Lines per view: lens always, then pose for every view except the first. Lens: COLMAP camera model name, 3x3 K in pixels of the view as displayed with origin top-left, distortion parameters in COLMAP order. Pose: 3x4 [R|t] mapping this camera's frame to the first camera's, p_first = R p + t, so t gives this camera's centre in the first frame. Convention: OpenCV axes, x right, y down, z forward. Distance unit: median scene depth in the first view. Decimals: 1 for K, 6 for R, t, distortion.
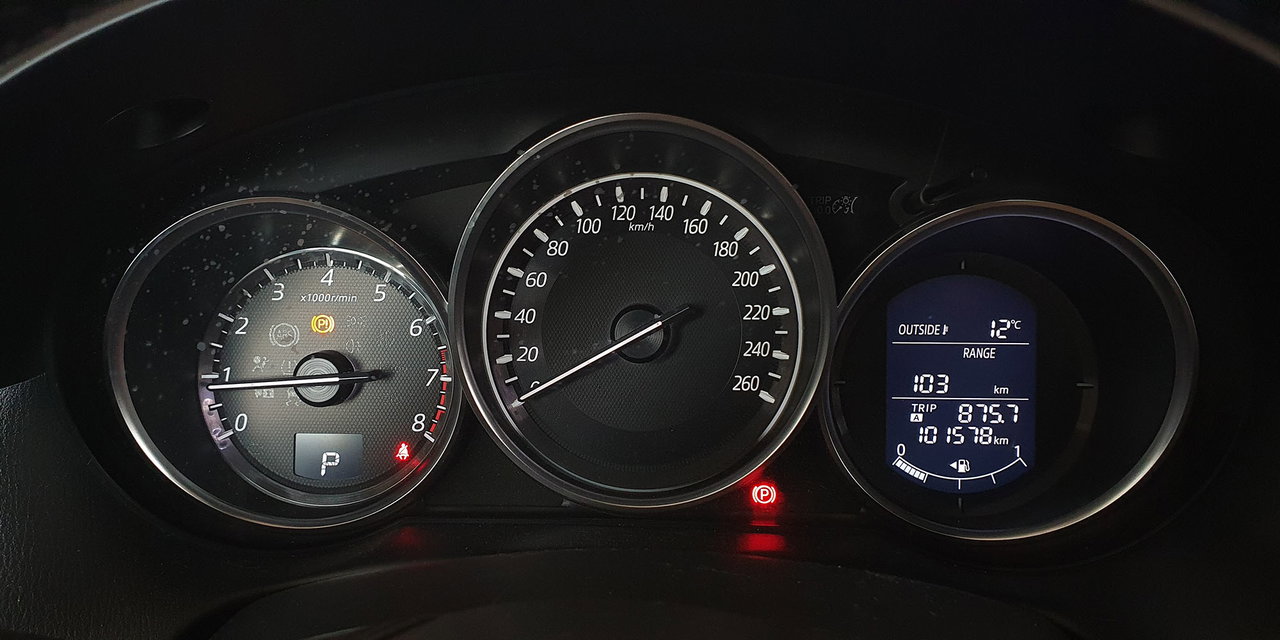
lens RADIAL K [[1060.4, 0, 647.6], [0, 1060.4, 322.2], [0, 0, 1]] dist [0.064072, -0.086070]
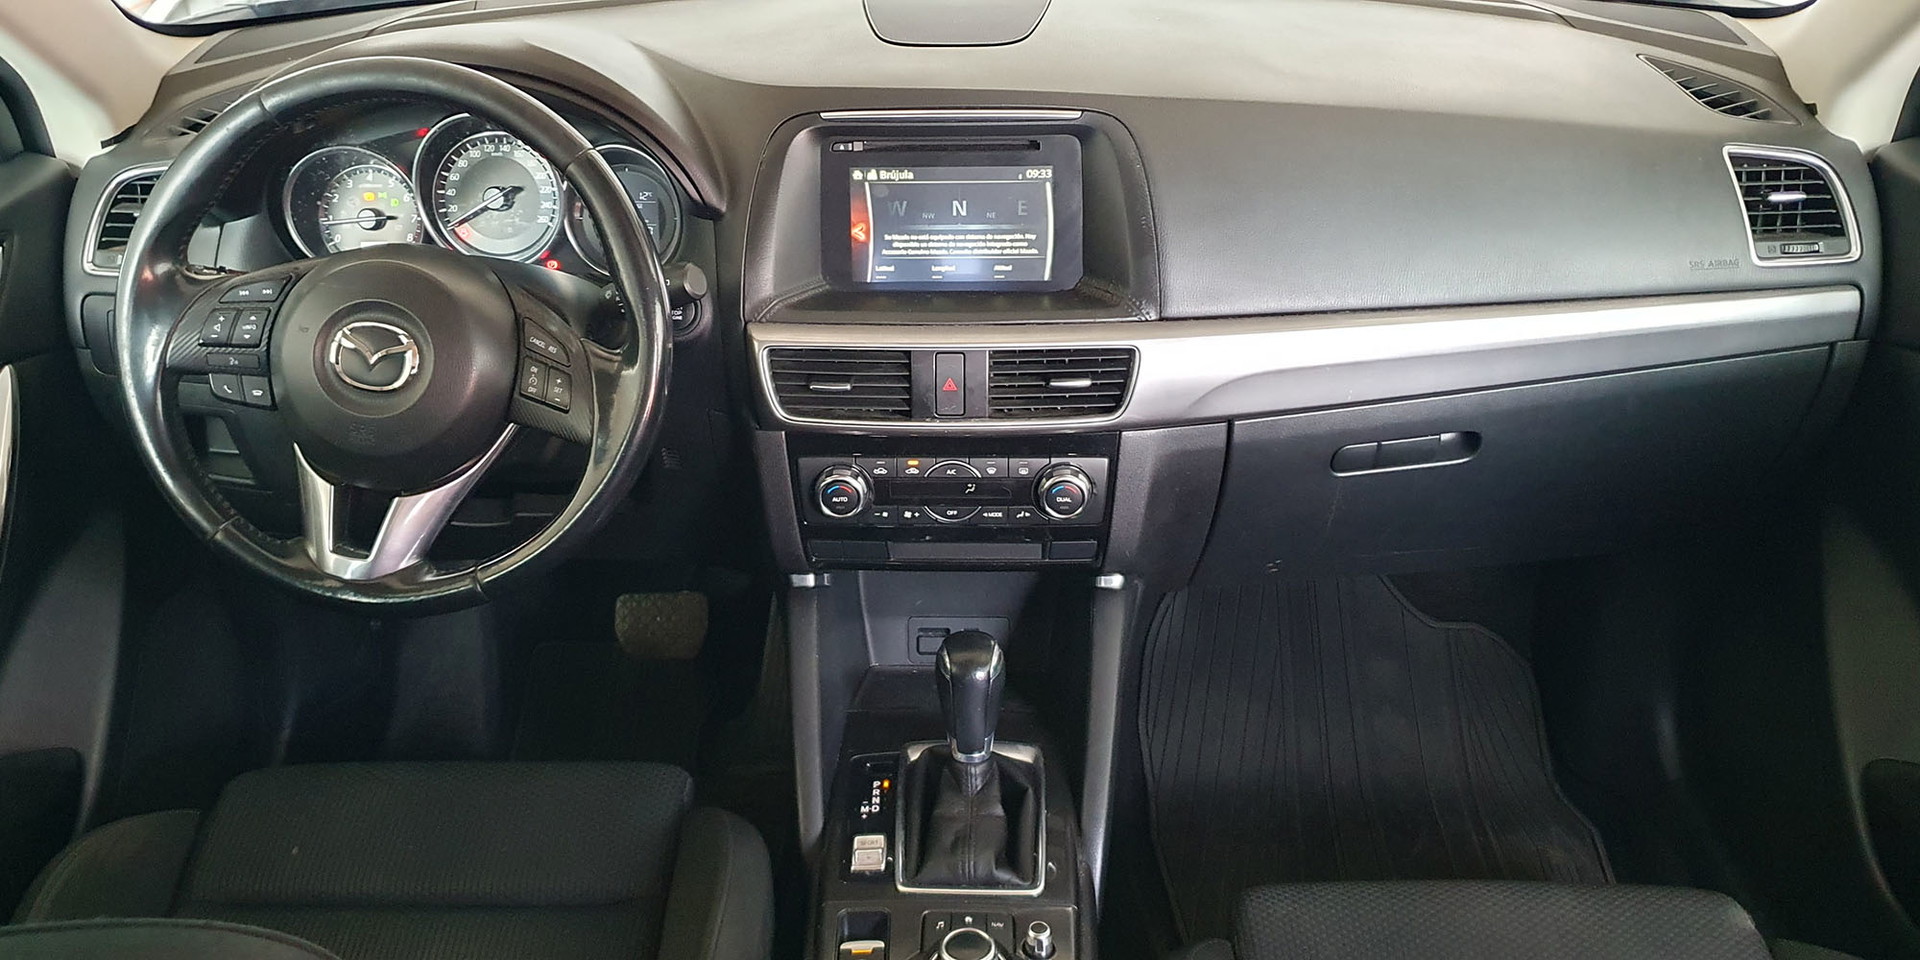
lens RADIAL K [[1590.6, 0, 955.0], [0, 1590.6, 481.5], [0, 0, 1]] dist [0.064072, -0.086070]
pose [[0.999857, -0.010078, -0.013556, 1.079137], [0.011907, 0.989739, 0.142393, 0.140720], [0.011982, -0.142534, 0.989717, -2.699246]]
